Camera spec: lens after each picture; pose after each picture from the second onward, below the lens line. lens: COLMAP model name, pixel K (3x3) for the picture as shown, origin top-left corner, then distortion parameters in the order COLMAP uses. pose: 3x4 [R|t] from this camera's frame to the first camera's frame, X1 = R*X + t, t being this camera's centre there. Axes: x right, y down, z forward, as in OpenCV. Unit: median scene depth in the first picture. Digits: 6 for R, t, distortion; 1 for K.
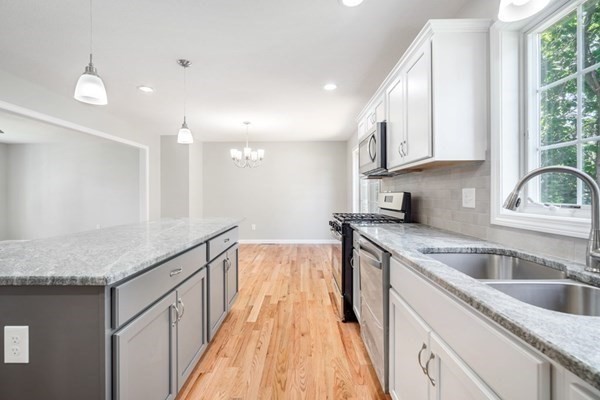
lens RADIAL K [[263.1, 0, 296.5], [0, 263.1, 196.2], [0, 0, 1]] dist [-0.003362, -0.000317]
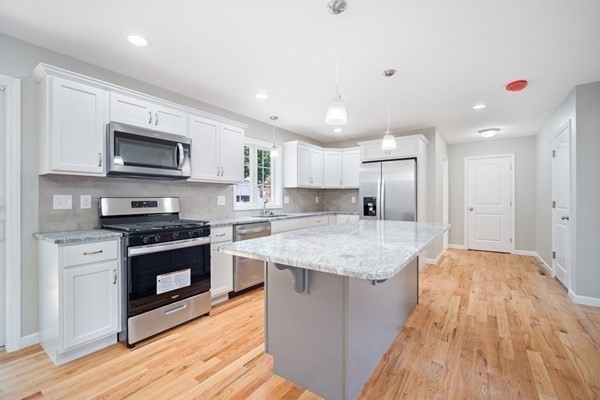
lens RADIAL K [[263.1, 0, 299.4], [0, 263.1, 199.3], [0, 0, 1]] dist [-0.003362, -0.000317]
pose [[-0.825542, 0.000337, 0.564341, -0.750198], [0.005245, 0.999961, 0.007076, -0.010897], [-0.564317, 0.008801, -0.825511, 1.673121]]
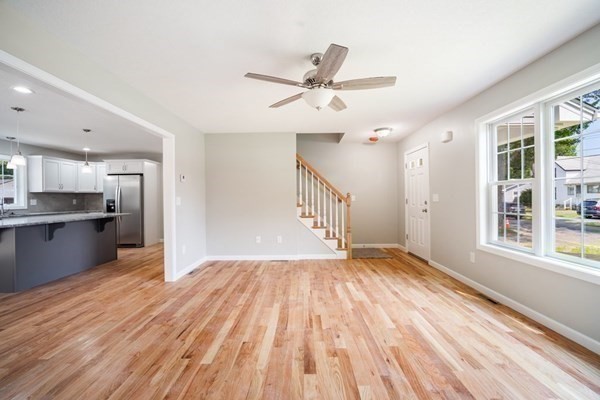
lens RADIAL K [[263.1, 0, 301.5], [0, 263.1, 198.7], [0, 0, 1]] dist [-0.003362, -0.000317]
pose [[-0.999916, 0.012867, -0.001804, -2.013552], [0.012847, 0.999862, 0.010490, -0.019747], [0.001939, 0.010466, -0.999943, 2.506740]]
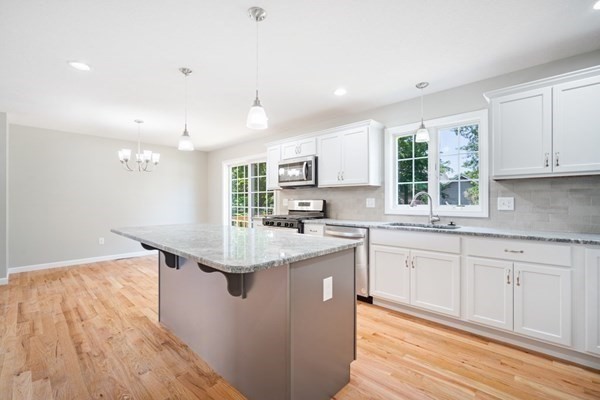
lens RADIAL K [[263.1, 0, 298.5], [0, 263.1, 201.8], [0, 0, 1]] dist [-0.003362, -0.000317]
pose [[0.678459, -0.003506, 0.734630, -0.899133], [0.005632, 0.999984, -0.000430, -0.002844], [-0.734616, 0.004429, 0.678468, -0.008779]]
